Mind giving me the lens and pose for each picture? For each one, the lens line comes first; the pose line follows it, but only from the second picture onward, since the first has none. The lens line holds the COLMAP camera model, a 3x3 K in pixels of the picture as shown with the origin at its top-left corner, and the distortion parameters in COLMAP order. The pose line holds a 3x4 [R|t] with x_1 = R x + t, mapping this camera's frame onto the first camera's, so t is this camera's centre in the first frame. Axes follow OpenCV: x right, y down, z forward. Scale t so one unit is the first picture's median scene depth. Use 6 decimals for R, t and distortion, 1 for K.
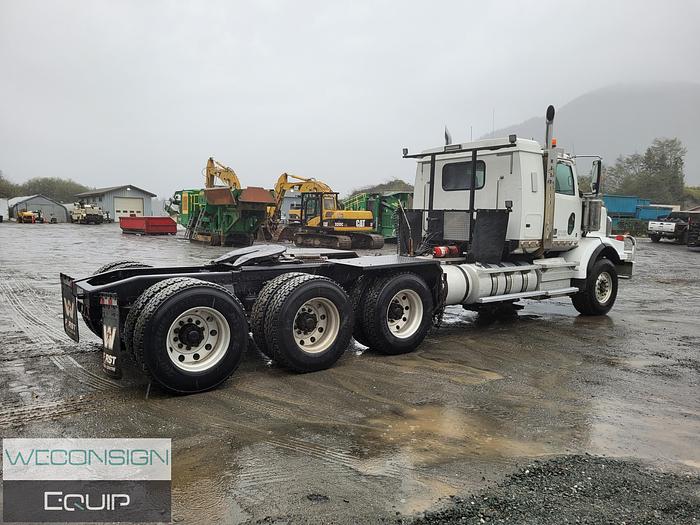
lens RADIAL K [[523.9, 0, 345.5], [0, 523.9, 267.8], [0, 0, 1]] dist [0.056228, -0.030290]
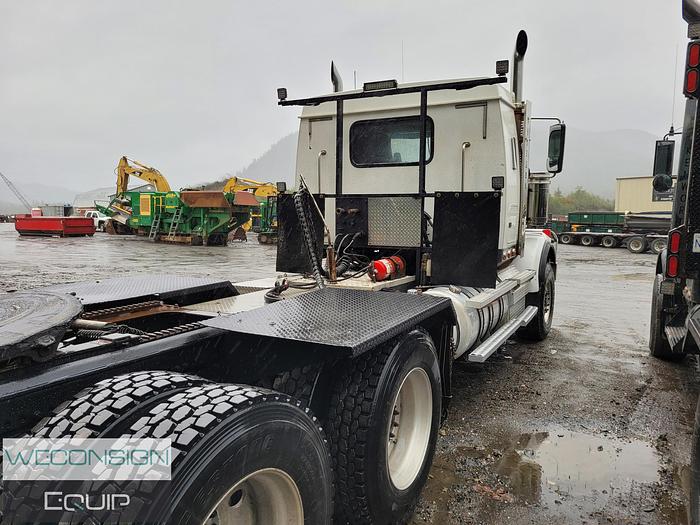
lens RADIAL K [[523.9, 0, 349.5], [0, 523.9, 269.5], [0, 0, 1]] dist [0.056228, -0.030290]
pose [[0.912073, -0.056733, 0.406084, -0.066534], [0.050616, 0.998385, 0.025796, -0.040540], [-0.406892, -0.002974, 0.913472, 0.446722]]
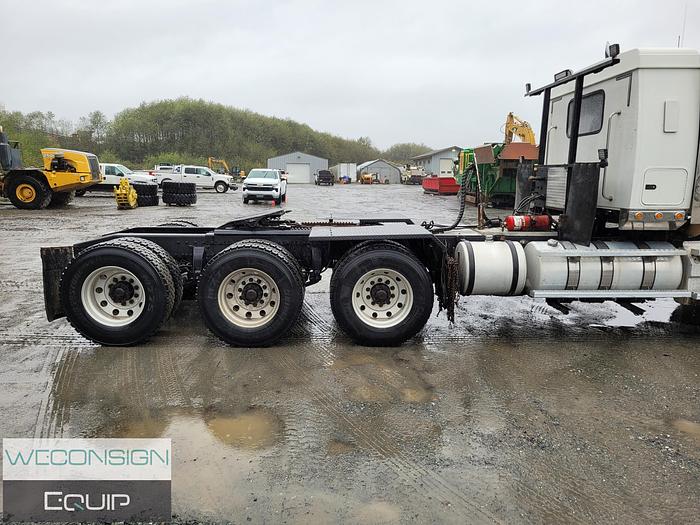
lens RADIAL K [[523.9, 0, 344.8], [0, 523.9, 262.3], [0, 0, 1]] dist [0.056228, -0.030290]
pose [[0.804957, 0.084428, -0.587295, 0.376752], [-0.045790, 0.995712, 0.080381, -0.020768], [0.591563, -0.037811, 0.805372, 0.223956]]
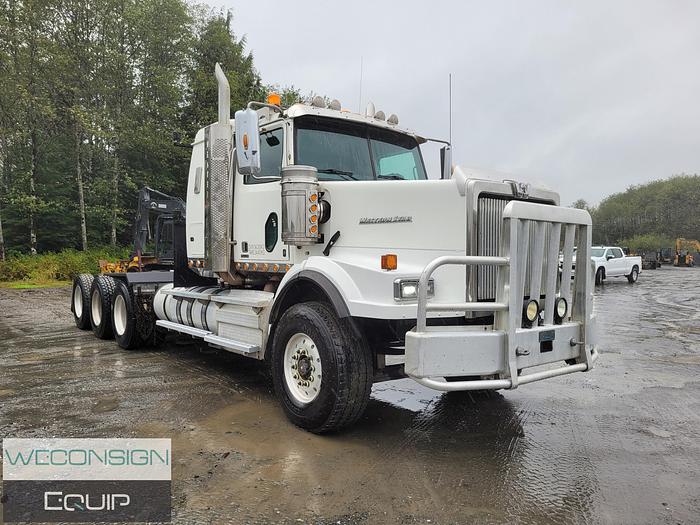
lens RADIAL K [[523.9, 0, 342.6], [0, 523.9, 272.9], [0, 0, 1]] dist [0.056228, -0.030290]
pose [[0.024165, 0.012712, -0.999627, 0.960592], [-0.098763, 0.995058, 0.010267, -0.052721], [0.994818, 0.098478, 0.025301, 1.041191]]
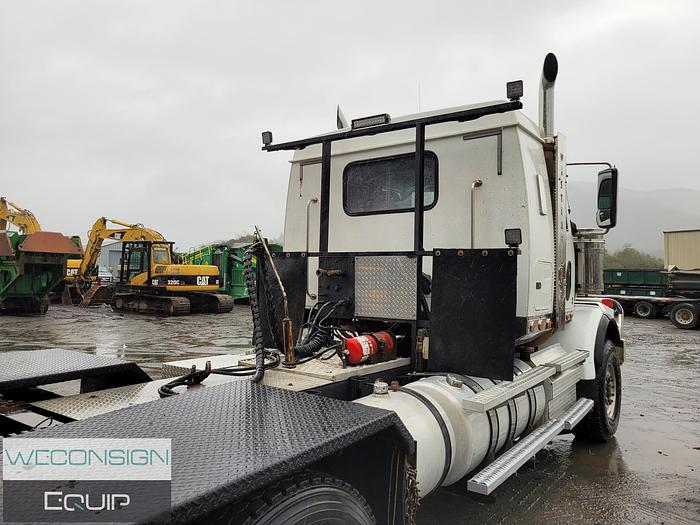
lens RADIAL K [[523.9, 0, 355.6], [0, 523.9, 262.2], [0, 0, 1]] dist [0.056228, -0.030290]
pose [[0.956229, 0.004264, 0.292589, 0.049227], [0.030394, 0.993038, -0.113806, -0.045469], [-0.291037, 0.117717, 0.949442, 0.523415]]
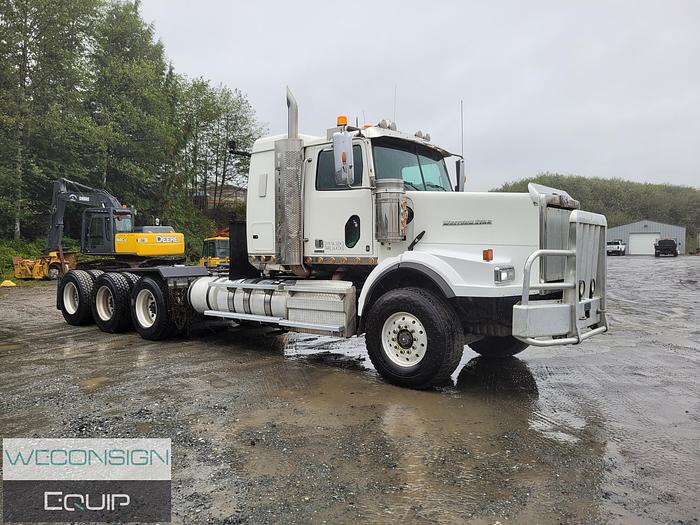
lens RADIAL K [[523.9, 0, 344.9], [0, 523.9, 263.8], [0, 0, 1]] dist [0.056228, -0.030290]
pose [[0.231185, 0.008874, -0.972869, 1.050505], [-0.080415, 0.996711, -0.010017, -0.034135], [0.969581, 0.080549, 0.231138, 0.820904]]
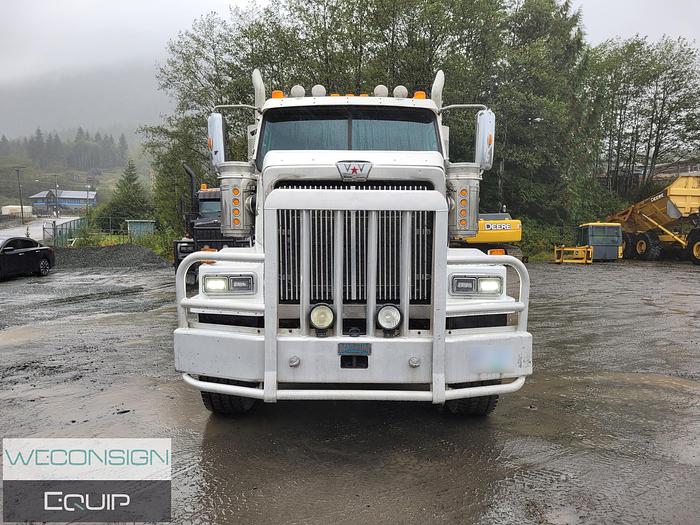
lens RADIAL K [[523.9, 0, 347.1], [0, 523.9, 267.7], [0, 0, 1]] dist [0.056228, -0.030290]
pose [[-0.600546, 0.031874, -0.798954, 0.813265], [-0.086570, 0.990740, 0.104597, -0.106107], [0.794890, 0.131981, -0.592226, 1.434373]]
